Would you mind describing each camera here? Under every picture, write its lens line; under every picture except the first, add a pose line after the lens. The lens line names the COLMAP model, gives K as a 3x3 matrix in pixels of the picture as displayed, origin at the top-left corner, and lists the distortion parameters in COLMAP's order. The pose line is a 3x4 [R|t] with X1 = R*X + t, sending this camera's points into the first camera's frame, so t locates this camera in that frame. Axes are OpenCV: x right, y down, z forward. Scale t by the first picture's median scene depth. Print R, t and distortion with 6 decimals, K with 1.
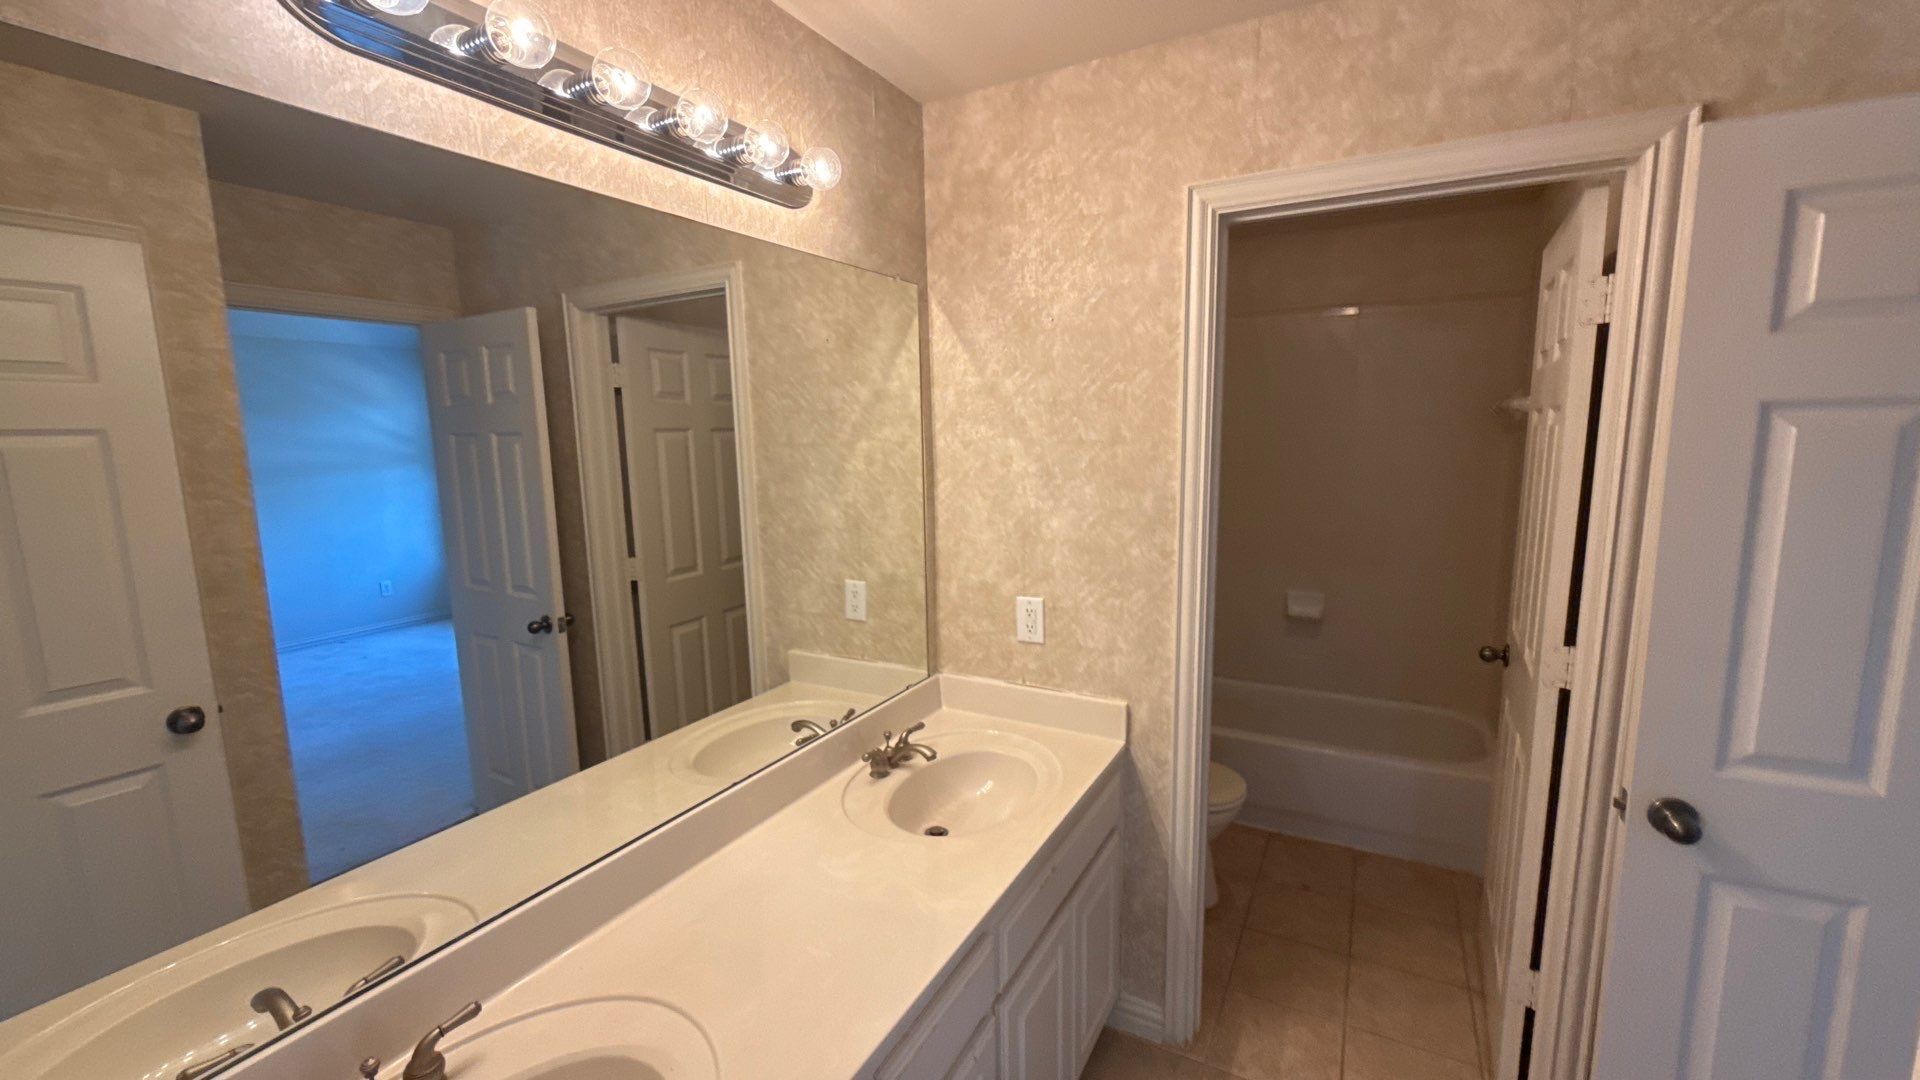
lens RADIAL K [[768.8, 0, 961.5], [0, 768.8, 539.8], [0, 0, 1]] dist [0.000117, 0.000163]
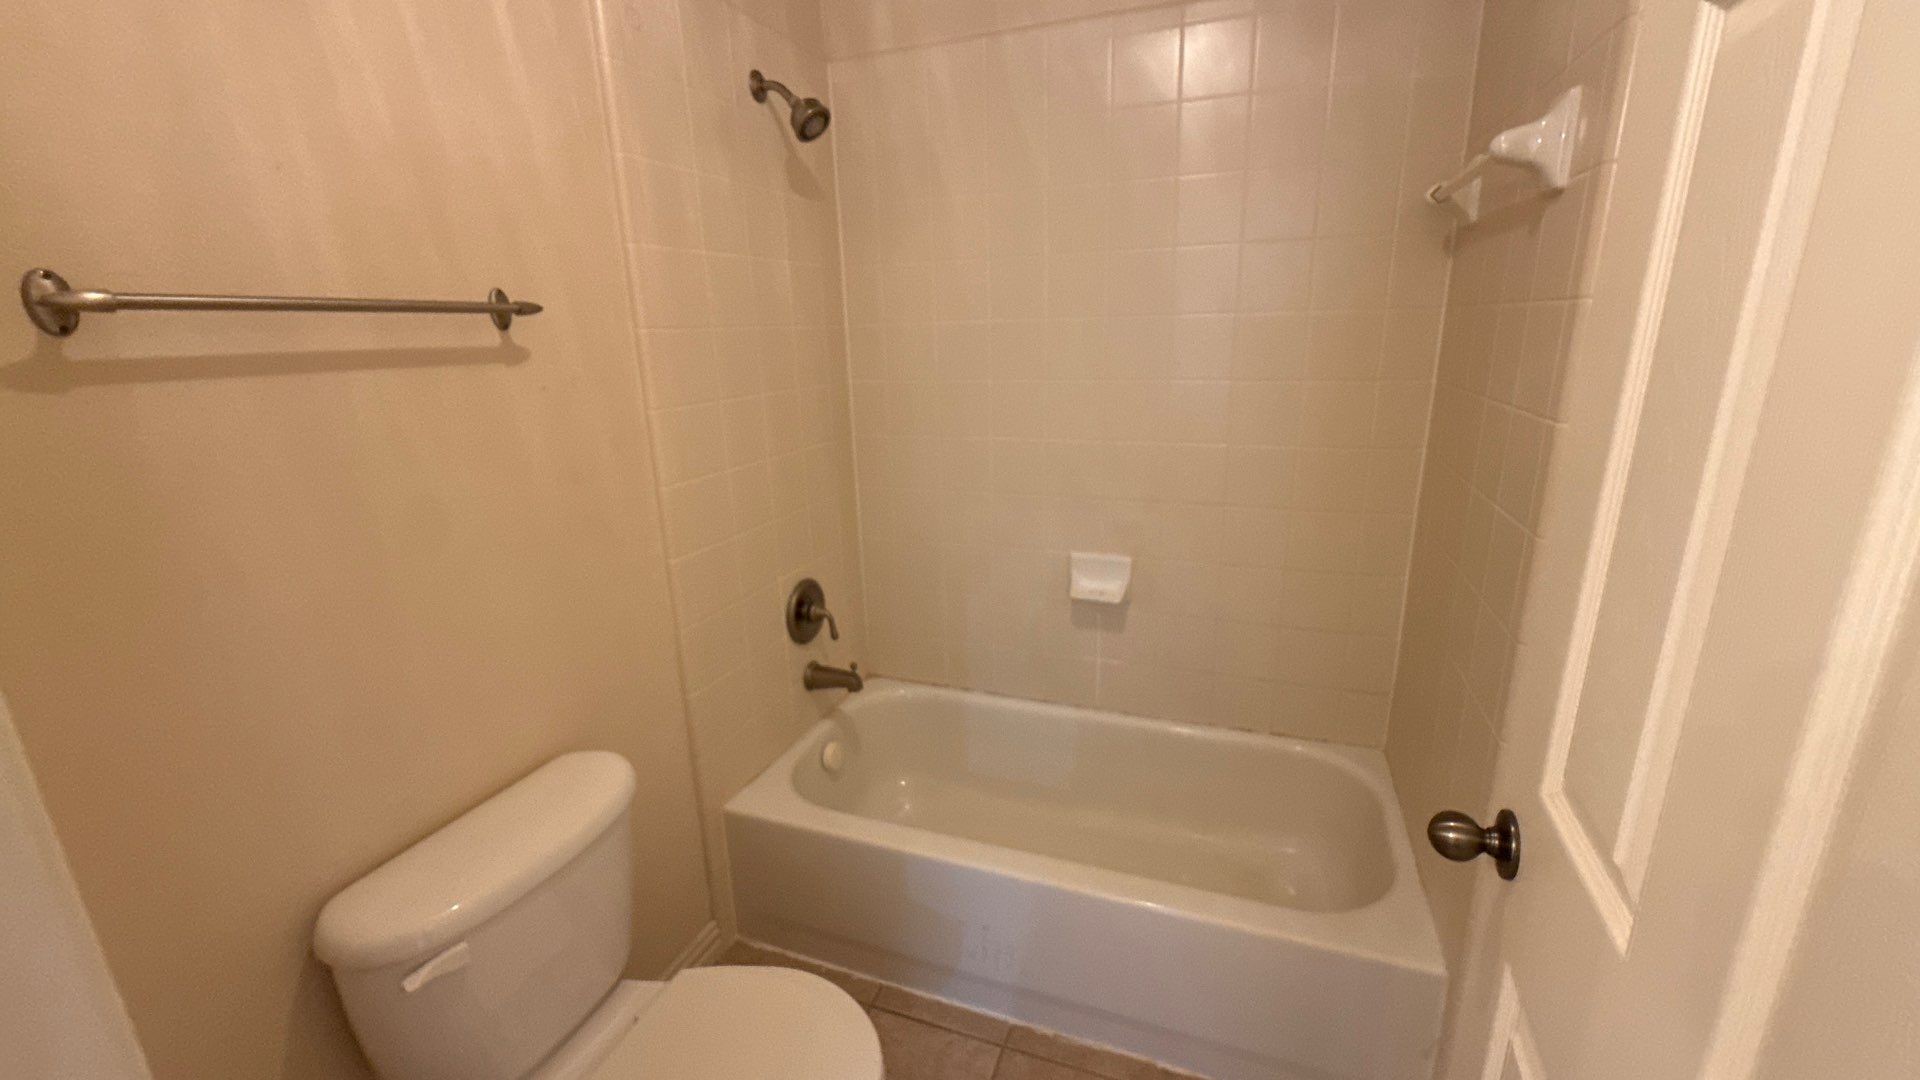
lens RADIAL K [[768.8, 0, 961.5], [0, 768.8, 539.8], [0, 0, 1]] dist [0.000117, 0.000163]
pose [[0.991025, -0.049690, 0.124096, 0.276563], [0.035534, 0.992870, 0.113785, -0.014566], [-0.128865, -0.108354, 0.985725, 0.449955]]
